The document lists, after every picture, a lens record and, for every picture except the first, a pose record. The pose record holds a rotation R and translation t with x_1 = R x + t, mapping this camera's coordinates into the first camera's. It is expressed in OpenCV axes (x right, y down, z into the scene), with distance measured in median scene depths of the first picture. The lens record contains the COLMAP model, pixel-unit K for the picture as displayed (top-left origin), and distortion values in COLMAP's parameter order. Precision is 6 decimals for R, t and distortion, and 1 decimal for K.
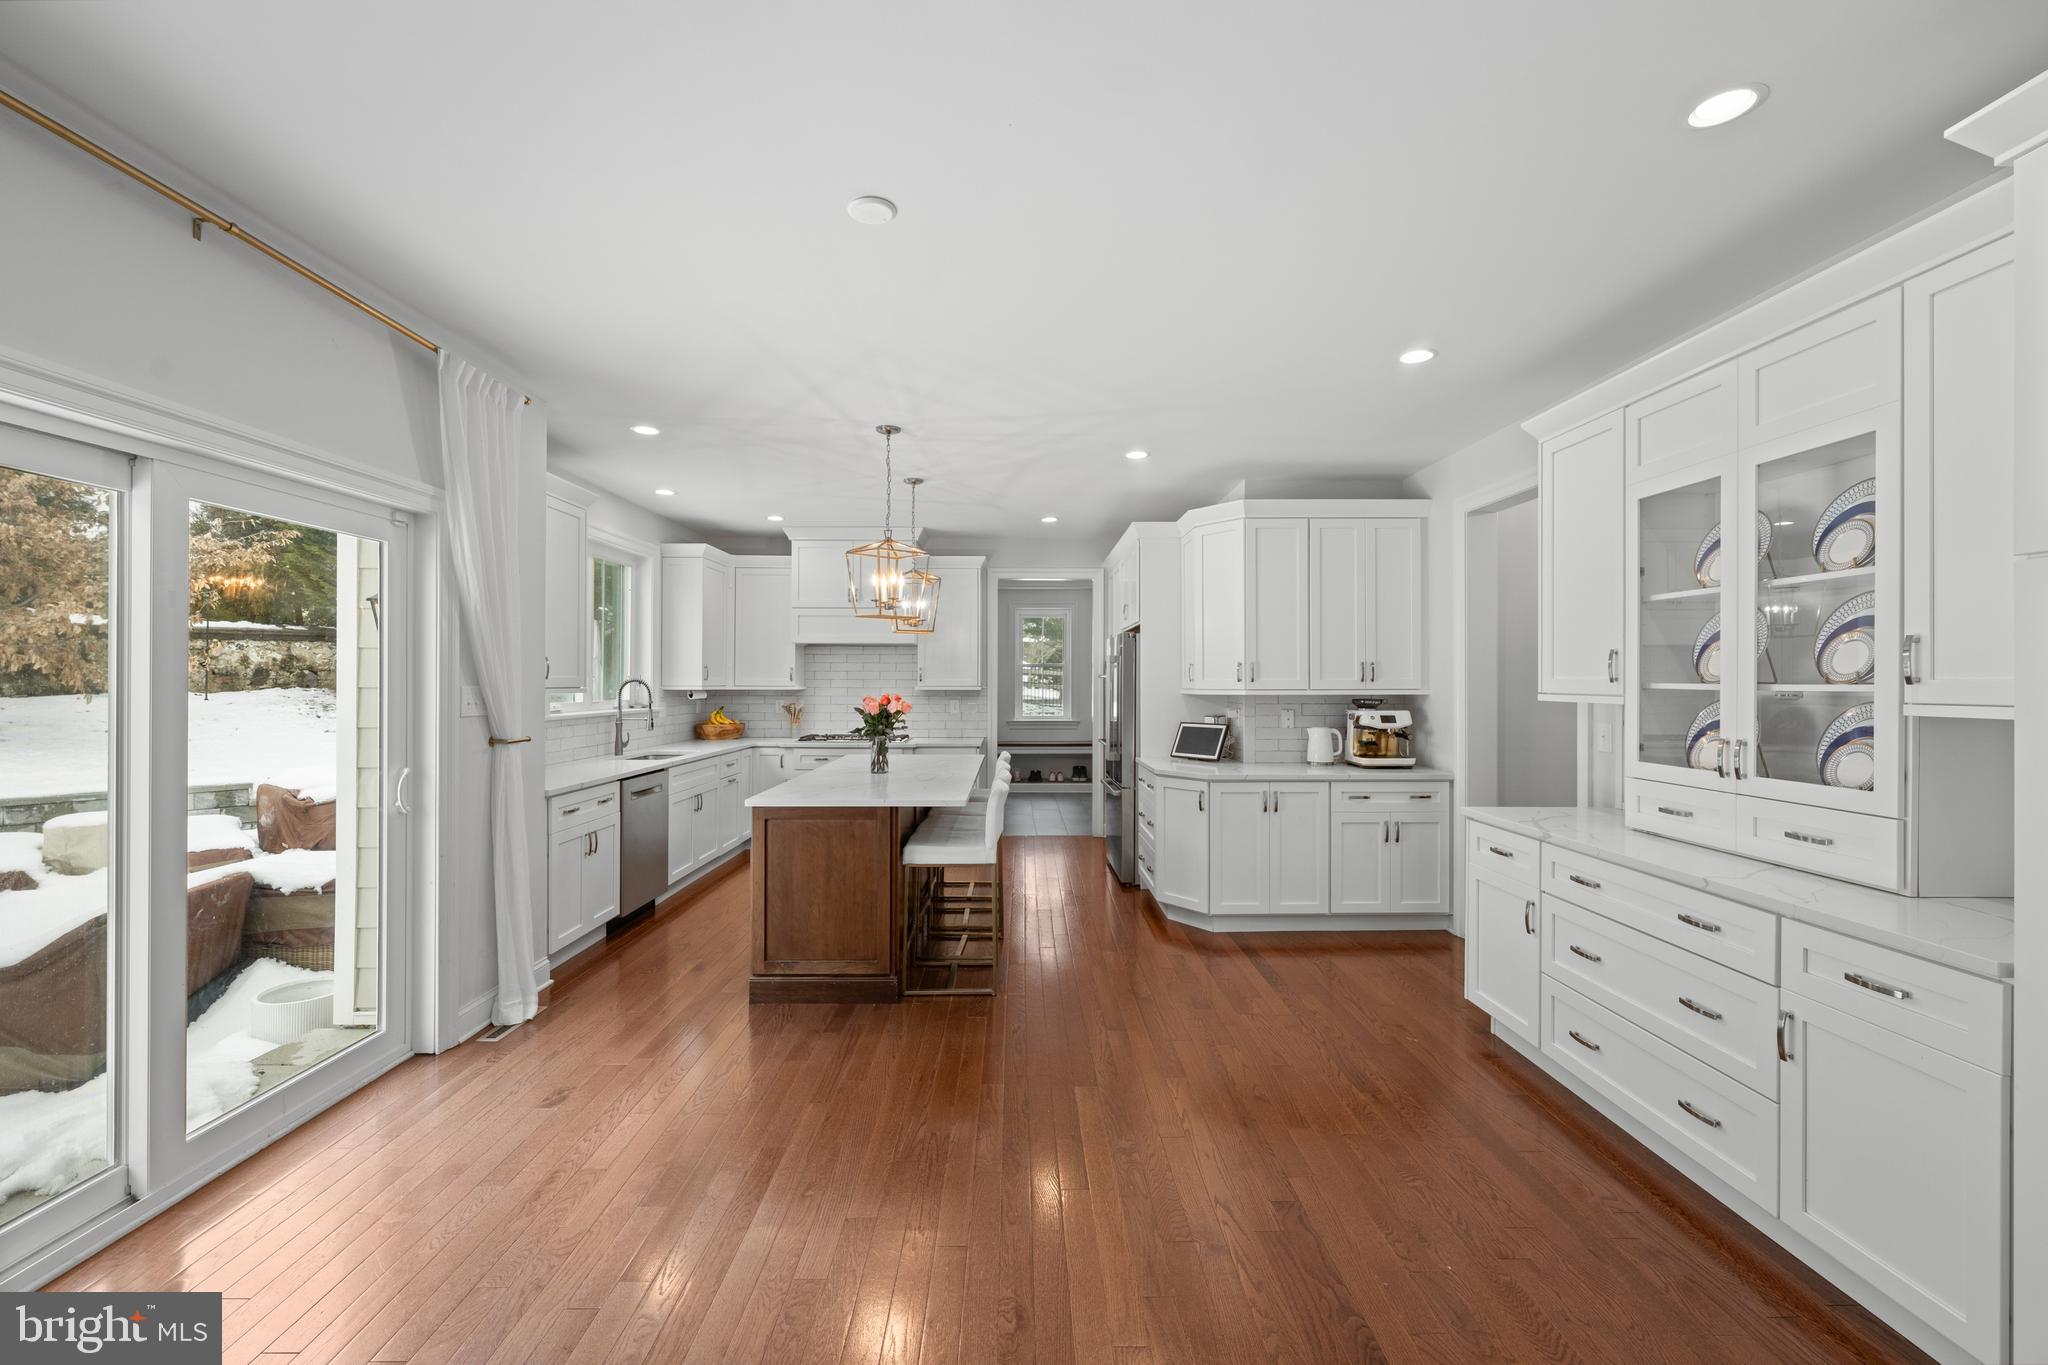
lens RADIAL K [[817.8, 0, 1011.5], [0, 817.8, 678.7], [0, 0, 1]] dist [0.004173, -0.000159]
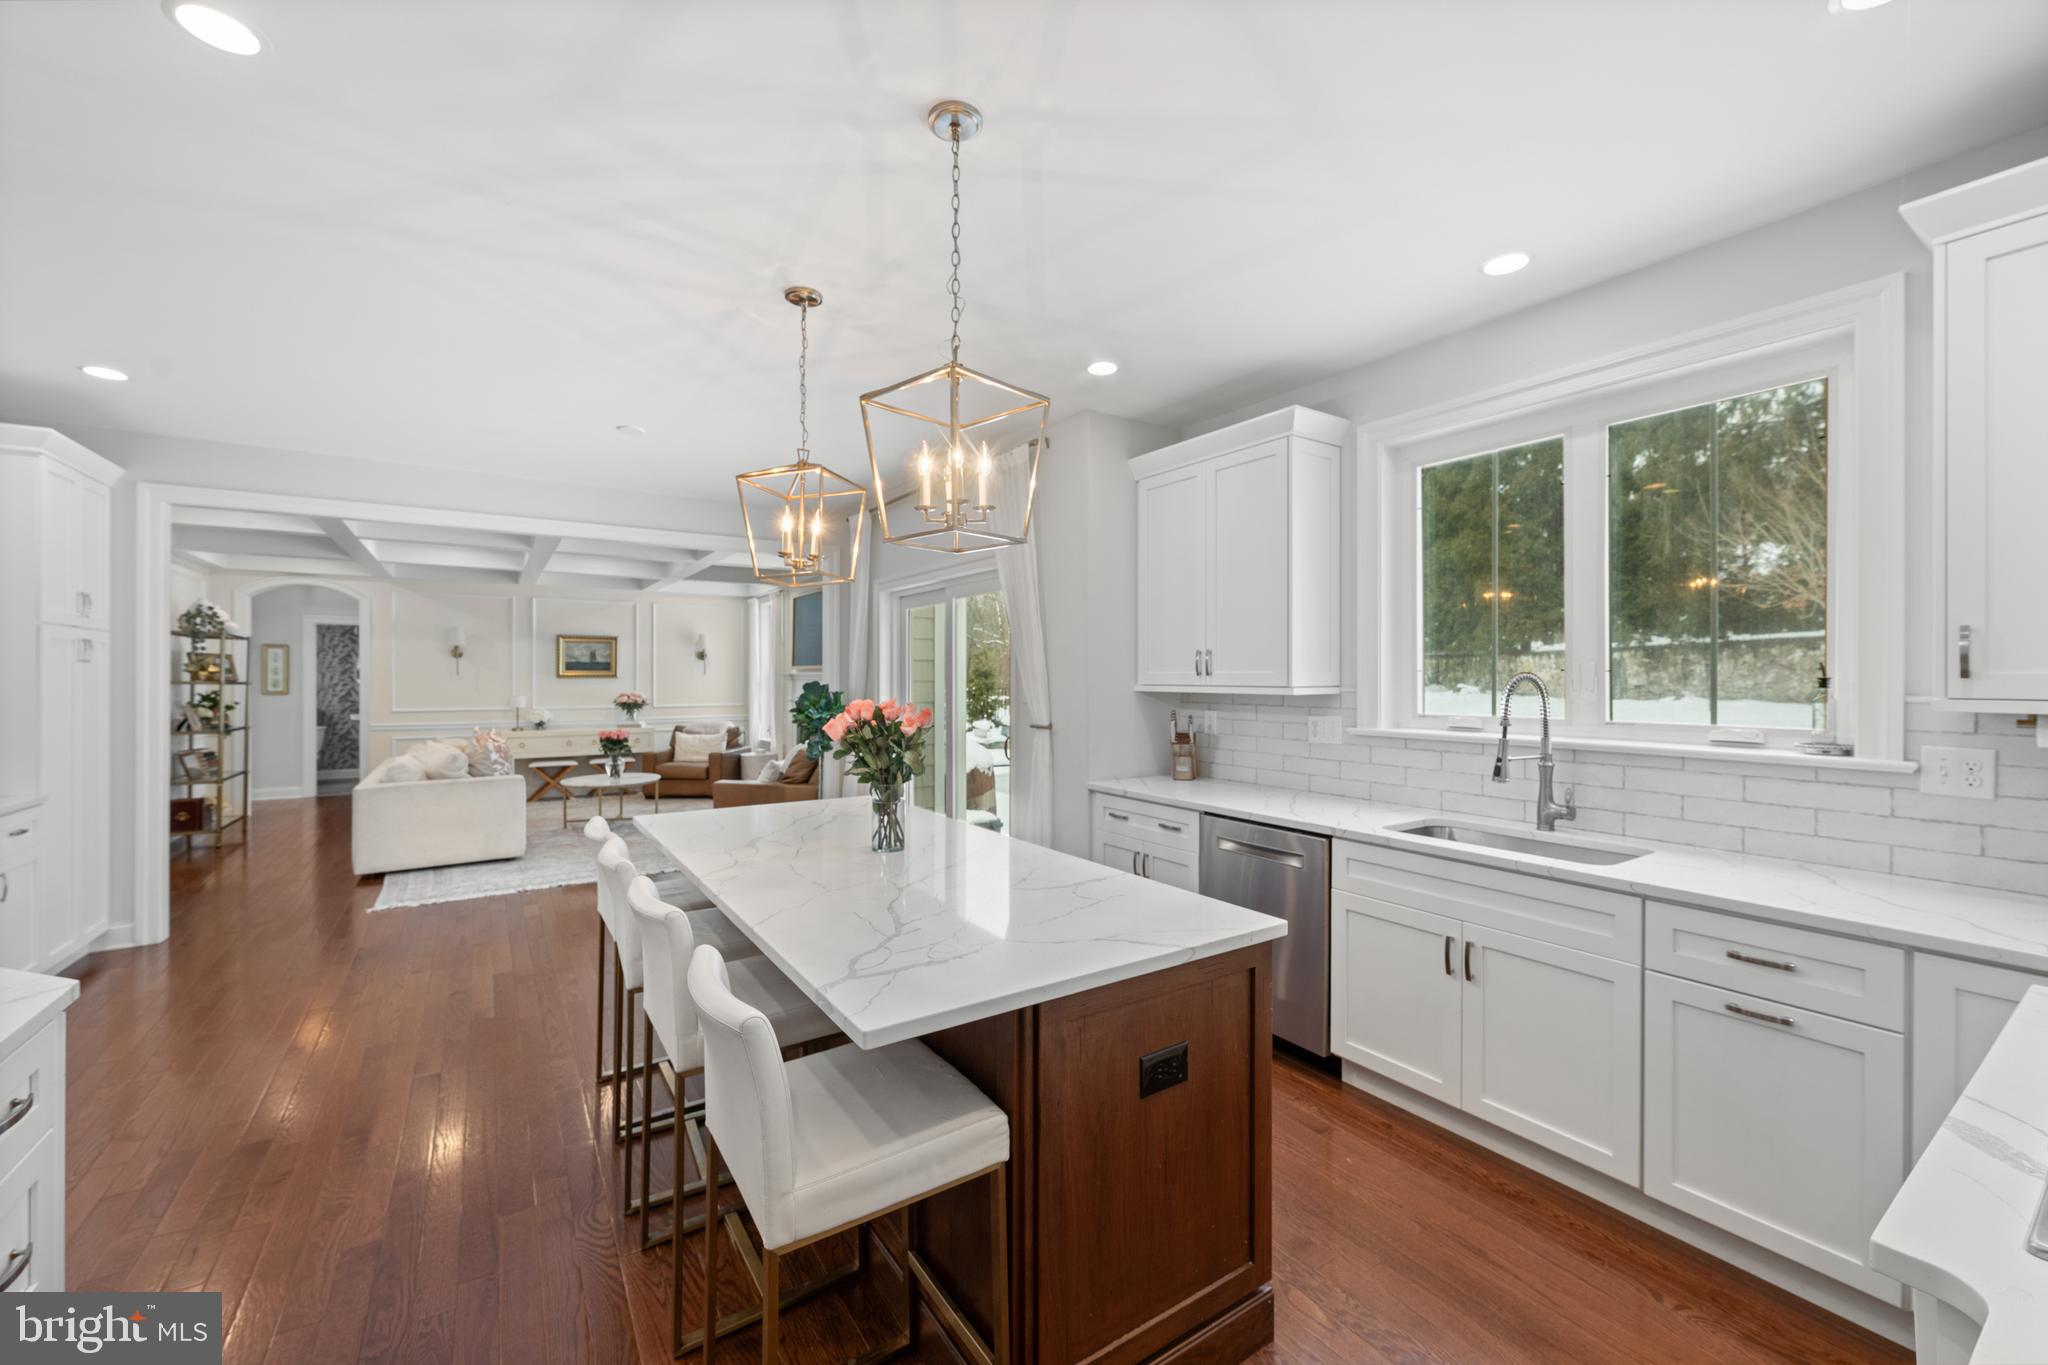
lens RADIAL K [[817.8, 0, 1025.3], [0, 817.8, 675.2], [0, 0, 1]] dist [0.004173, -0.000159]
pose [[-0.829663, -0.002582, -0.558259, 0.057648], [-0.000546, 0.999993, -0.003813, 0.003088], [0.558265, -0.002859, -0.829658, 1.359429]]
